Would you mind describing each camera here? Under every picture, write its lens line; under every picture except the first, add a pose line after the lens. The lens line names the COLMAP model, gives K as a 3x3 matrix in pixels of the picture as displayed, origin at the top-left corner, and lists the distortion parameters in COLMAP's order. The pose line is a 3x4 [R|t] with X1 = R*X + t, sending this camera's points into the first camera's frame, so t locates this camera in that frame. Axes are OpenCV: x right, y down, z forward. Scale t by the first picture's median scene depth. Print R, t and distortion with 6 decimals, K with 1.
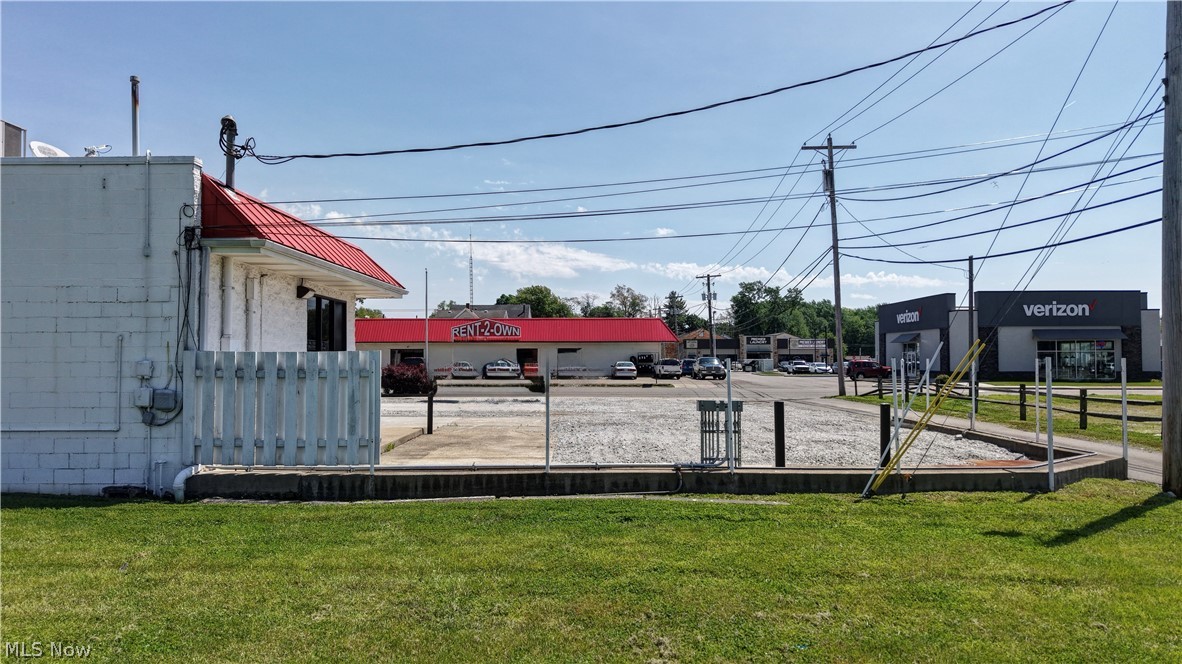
lens RADIAL K [[805.3, 0, 591.0], [0, 805.3, 332.0], [0, 0, 1]] dist [0.024639, -0.003577]
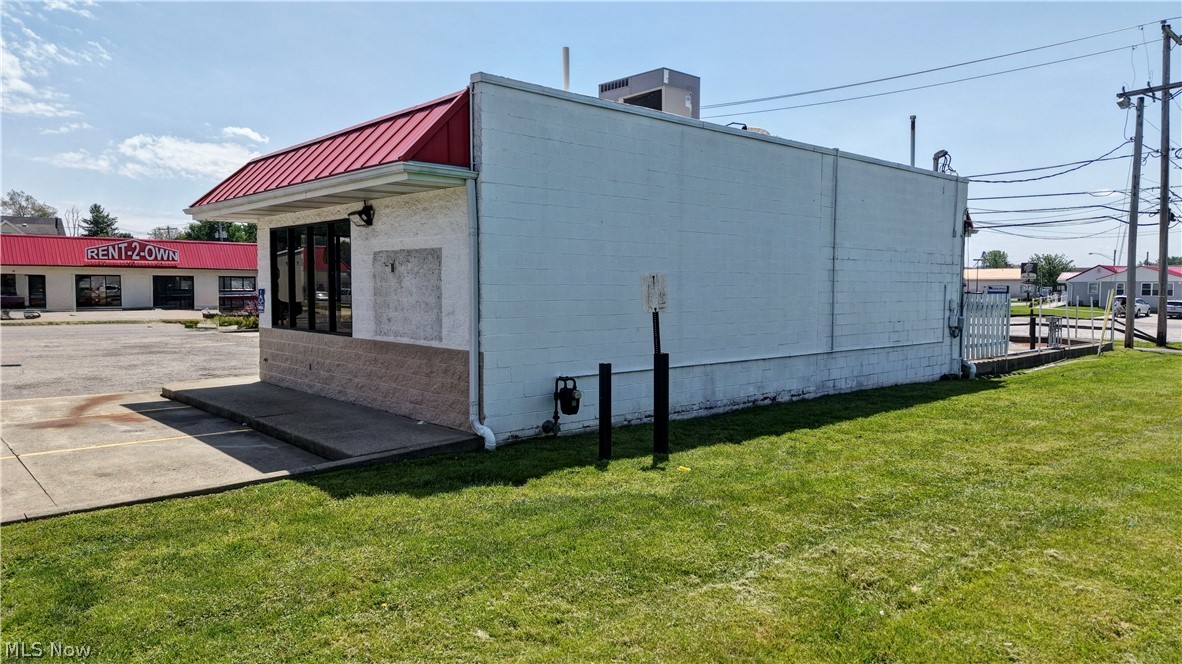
lens RADIAL K [[805.3, 0, 591.0], [0, 805.3, 332.0], [0, 0, 1]] dist [0.024639, -0.003577]
pose [[0.749481, -0.033527, 0.661177, -0.337867], [-0.027425, 0.996287, 0.081607, -0.002333], [-0.661458, -0.079296, 0.745778, 0.037761]]
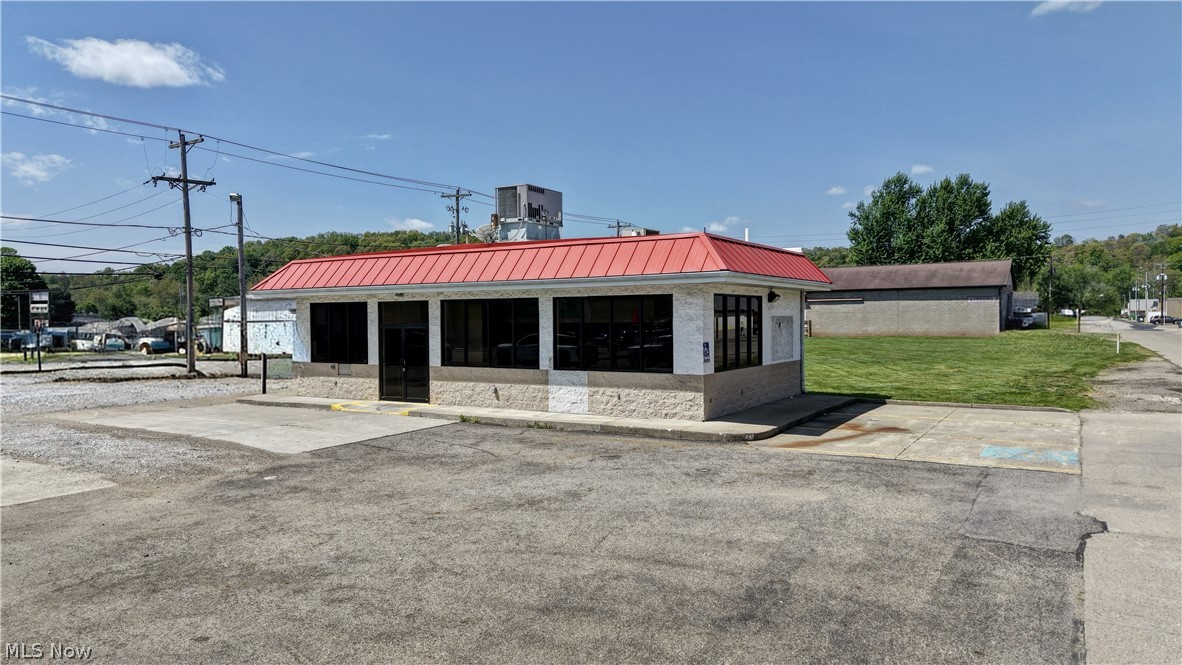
lens RADIAL K [[805.3, 0, 591.0], [0, 805.3, 332.5], [0, 0, 1]] dist [0.024639, -0.003577]
pose [[-0.842426, -0.000330, 0.538812, -0.365592], [-0.007446, 0.999911, -0.011029, 0.005167], [-0.538761, -0.013303, -0.842354, 0.441532]]
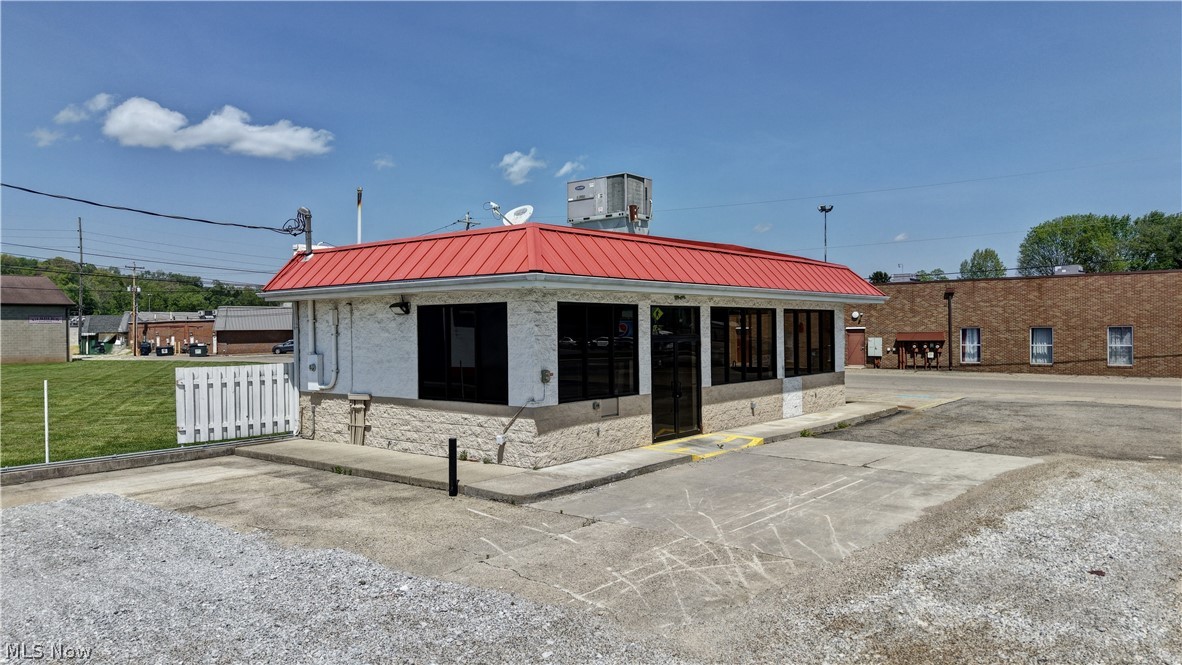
lens RADIAL K [[805.3, 0, 591.0], [0, 805.3, 332.5], [0, 0, 1]] dist [0.024639, -0.003577]
pose [[-0.655355, 0.011239, -0.755238, 0.020851], [0.037508, 0.999140, -0.017679, 0.001566], [0.754389, -0.039913, -0.655213, 0.361596]]
